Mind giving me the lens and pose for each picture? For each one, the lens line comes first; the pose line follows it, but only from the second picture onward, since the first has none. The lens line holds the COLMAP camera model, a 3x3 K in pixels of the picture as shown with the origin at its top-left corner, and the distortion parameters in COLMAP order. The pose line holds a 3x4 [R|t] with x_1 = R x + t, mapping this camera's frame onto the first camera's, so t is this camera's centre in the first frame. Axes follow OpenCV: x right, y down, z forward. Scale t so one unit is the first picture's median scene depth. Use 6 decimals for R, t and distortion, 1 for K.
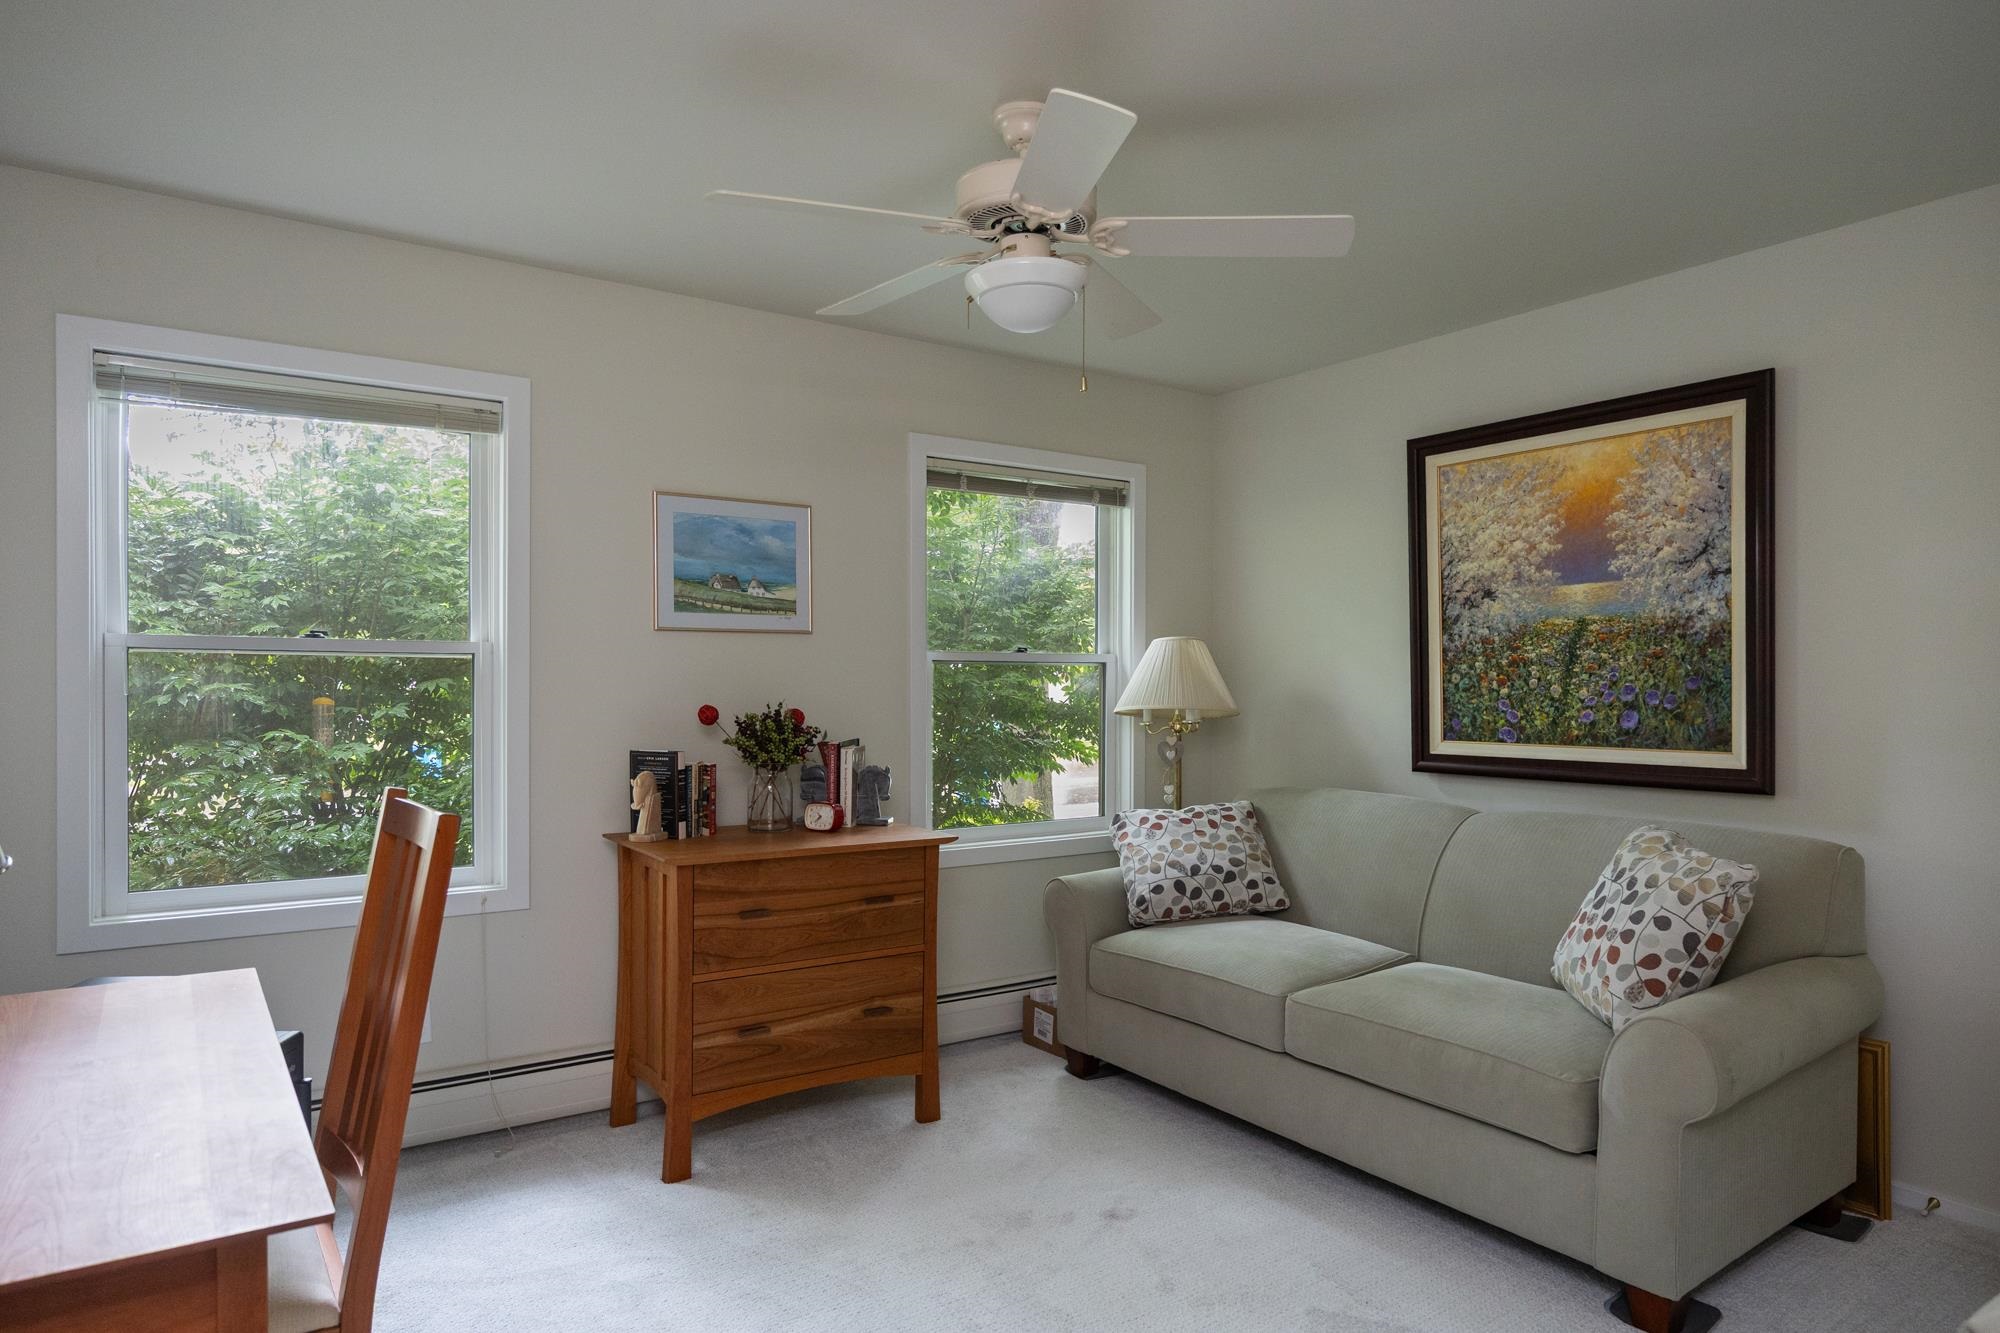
lens RADIAL K [[1214.4, 0, 1003.3], [0, 1214.4, 682.4], [0, 0, 1]] dist [-0.012987, 0.005479]
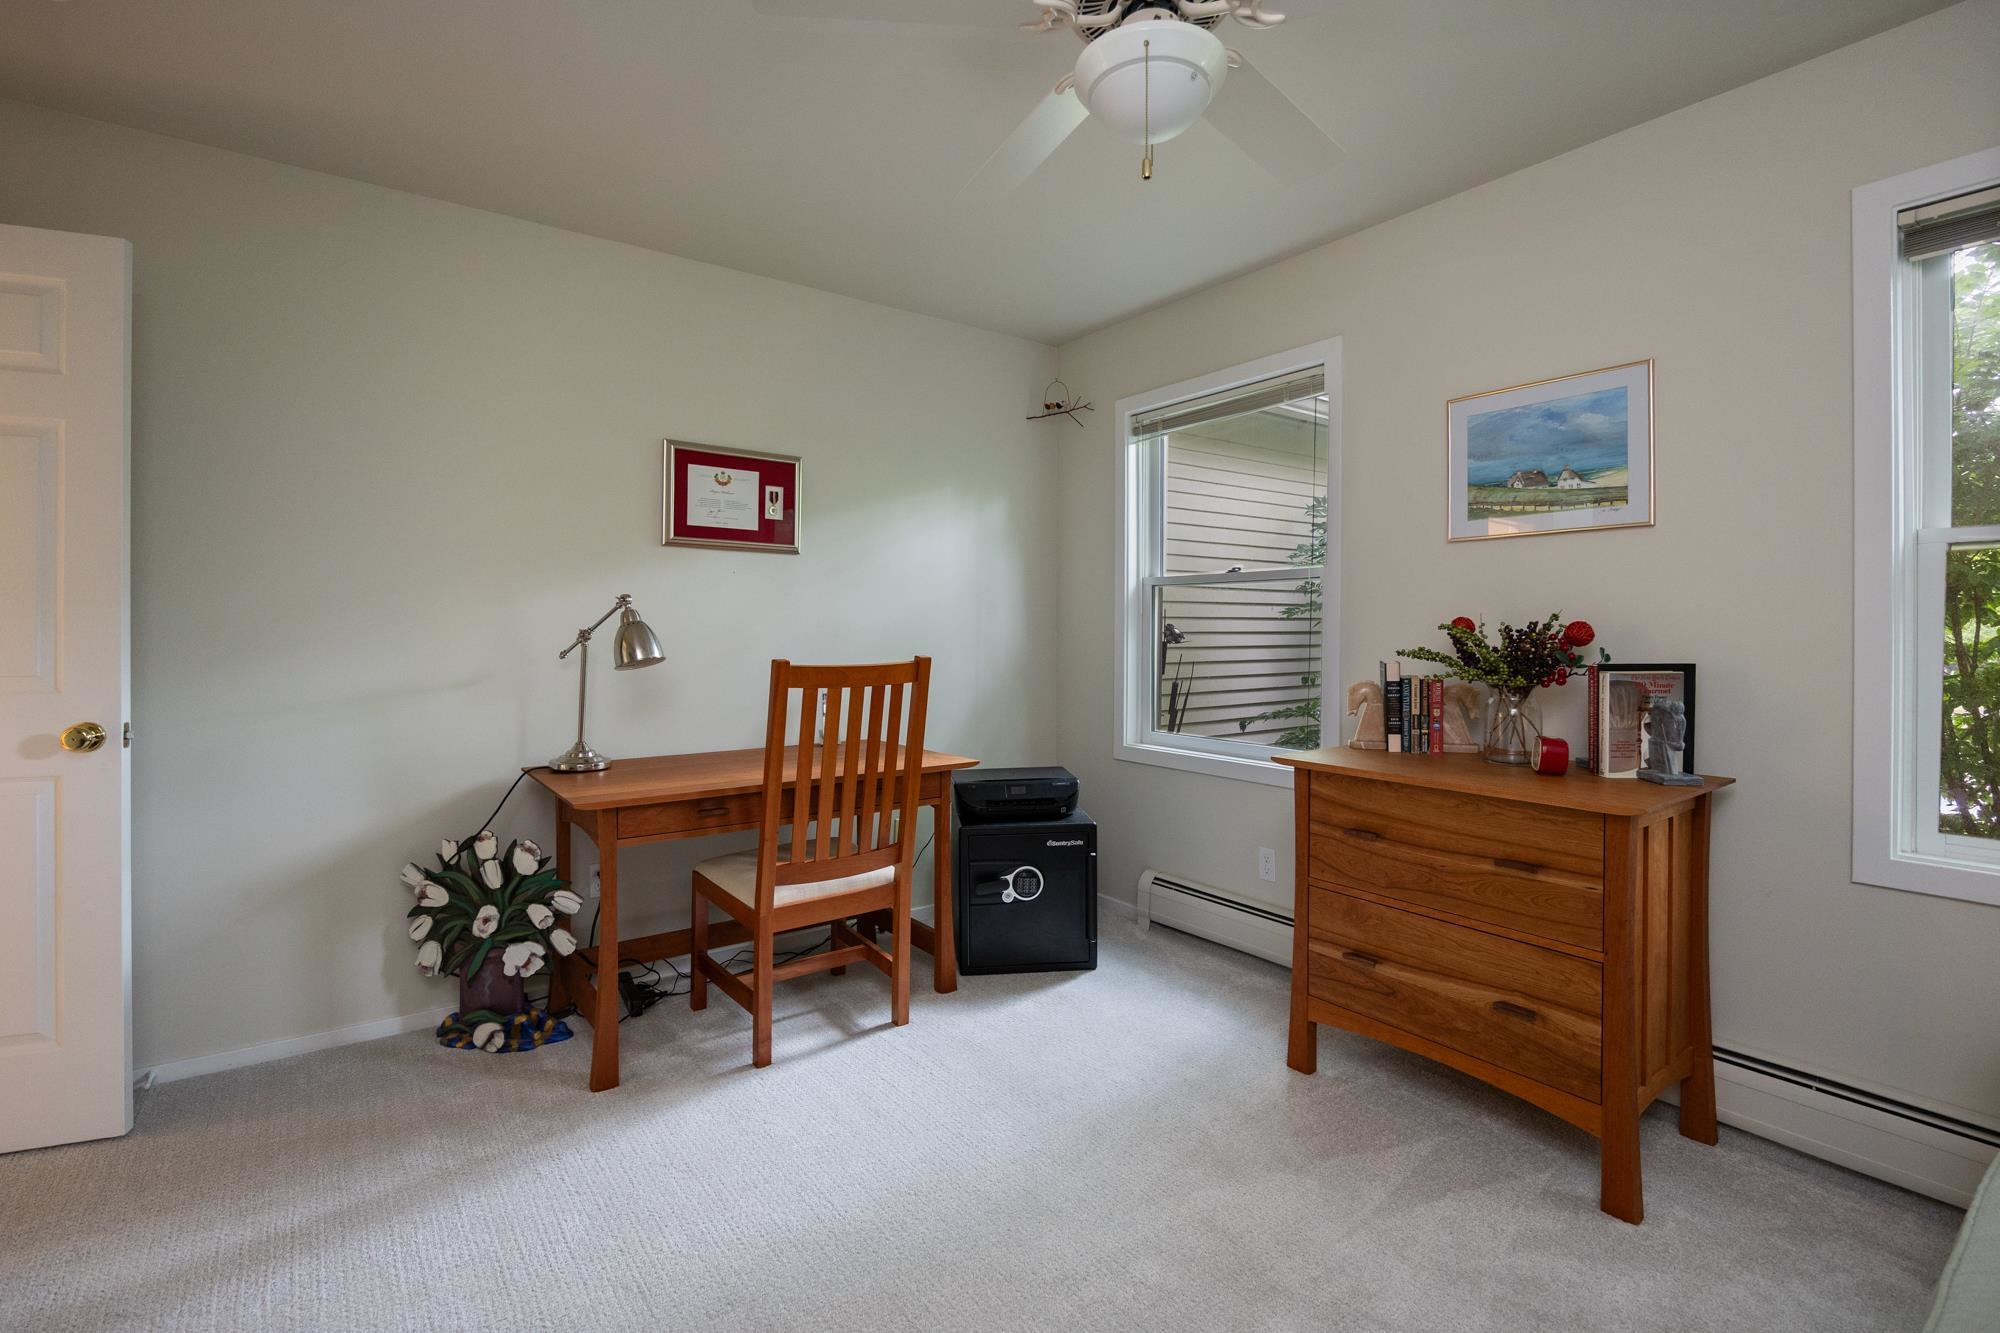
lens RADIAL K [[910.0, 0, 989.1], [0, 910.0, 619.5], [0, 0, 1]] dist [-0.009489, -0.000872]
pose [[0.014270, -0.015381, -0.999780, 0.423360], [-0.002967, 0.999877, -0.015425, 0.030776], [0.999894, 0.003186, 0.014223, 0.597002]]
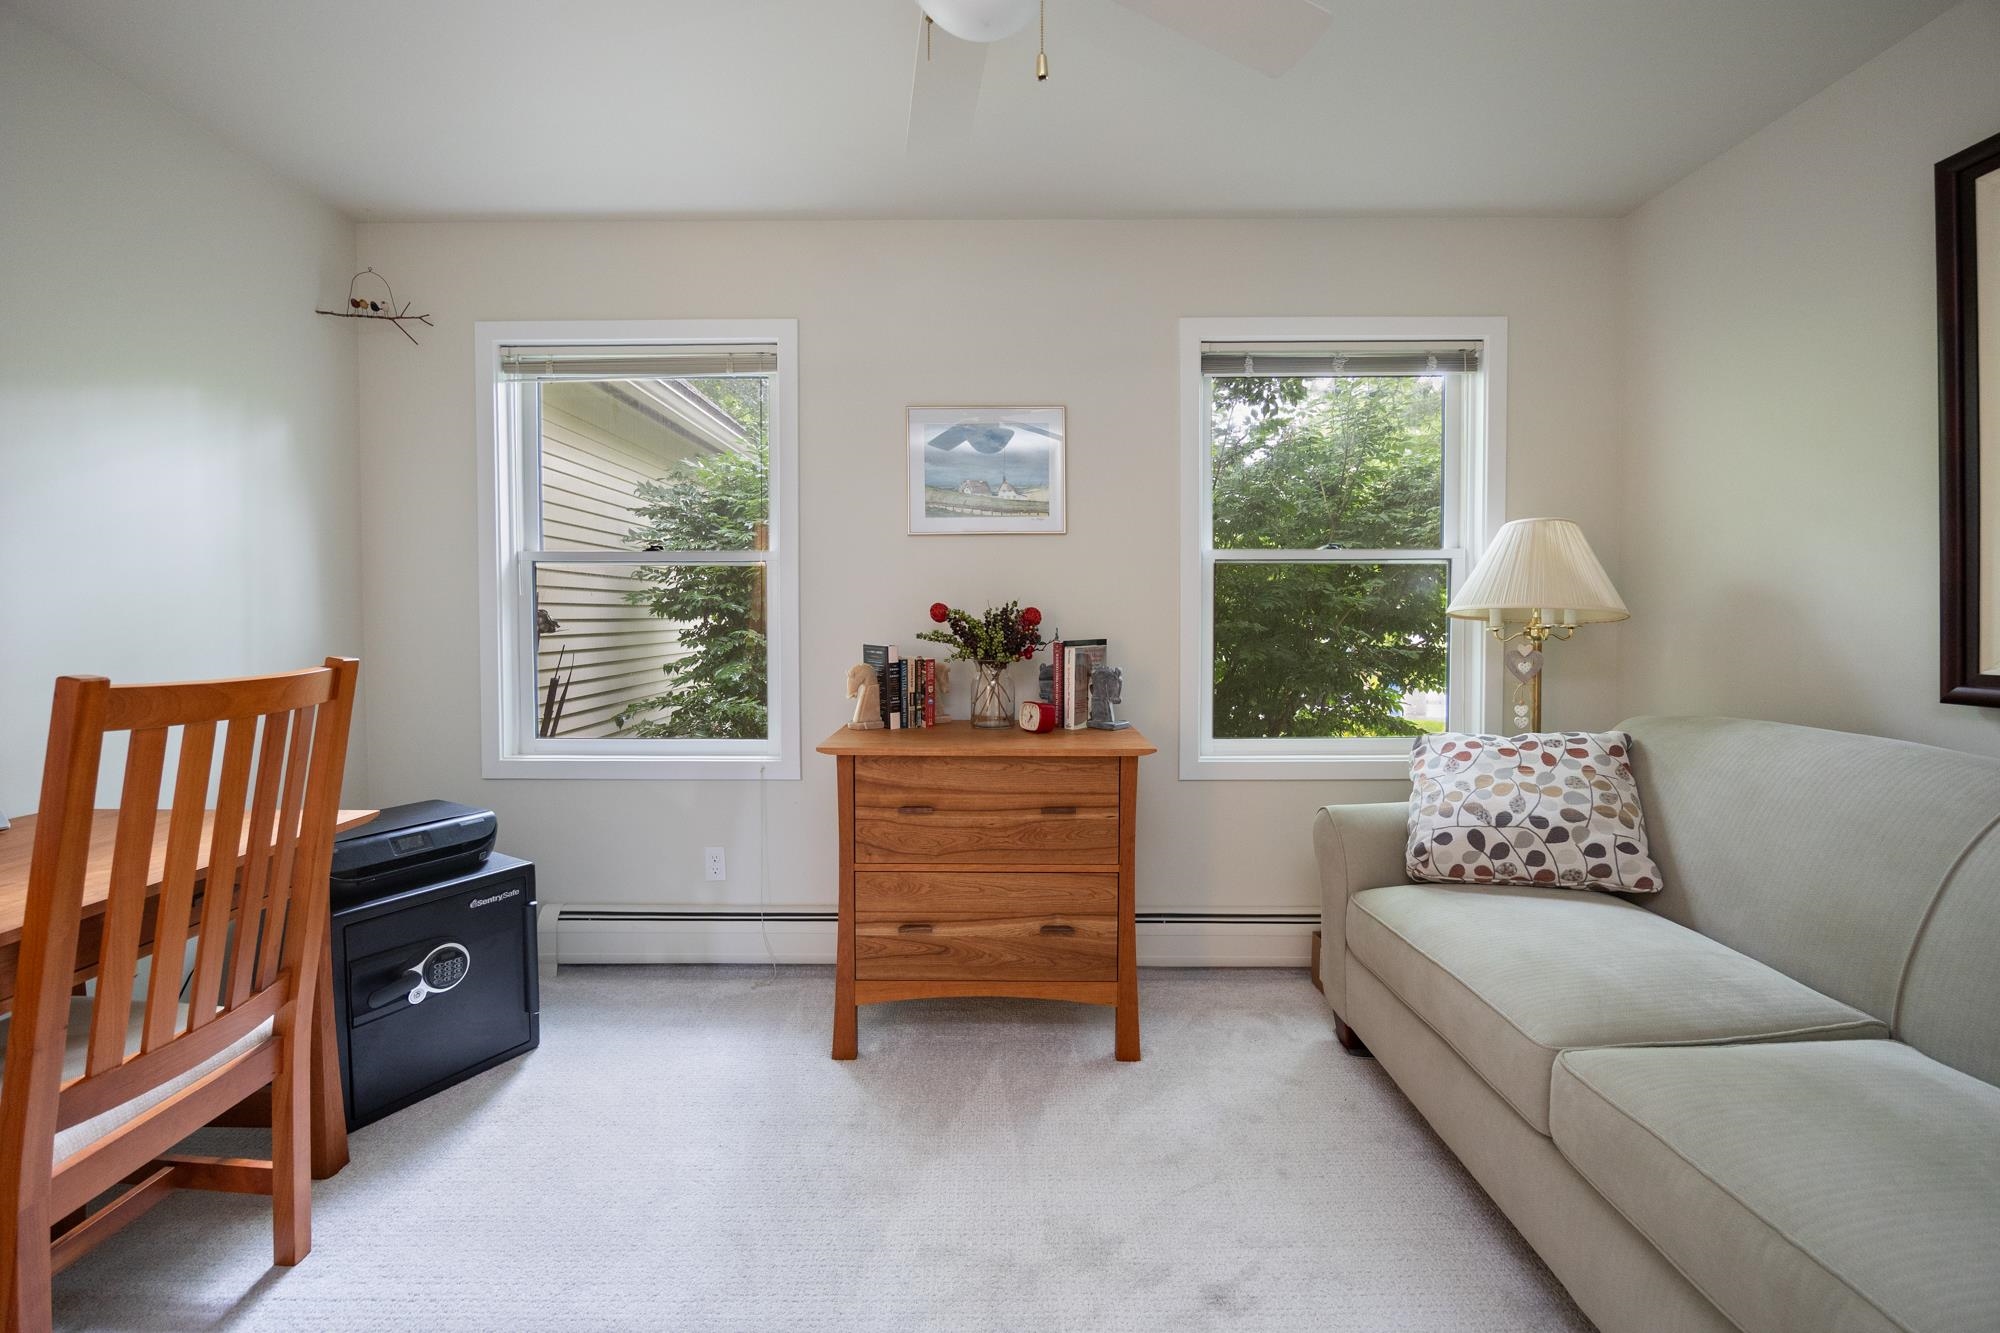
lens RADIAL K [[844.2, 0, 987.0], [0, 844.2, 640.8], [0, 0, 1]] dist [-0.014316, -0.000740]
pose [[0.816226, 0.010453, -0.577638, 0.199780], [0.004530, 0.999690, 0.024493, 0.031855], [0.577715, -0.022609, 0.815926, 0.408926]]
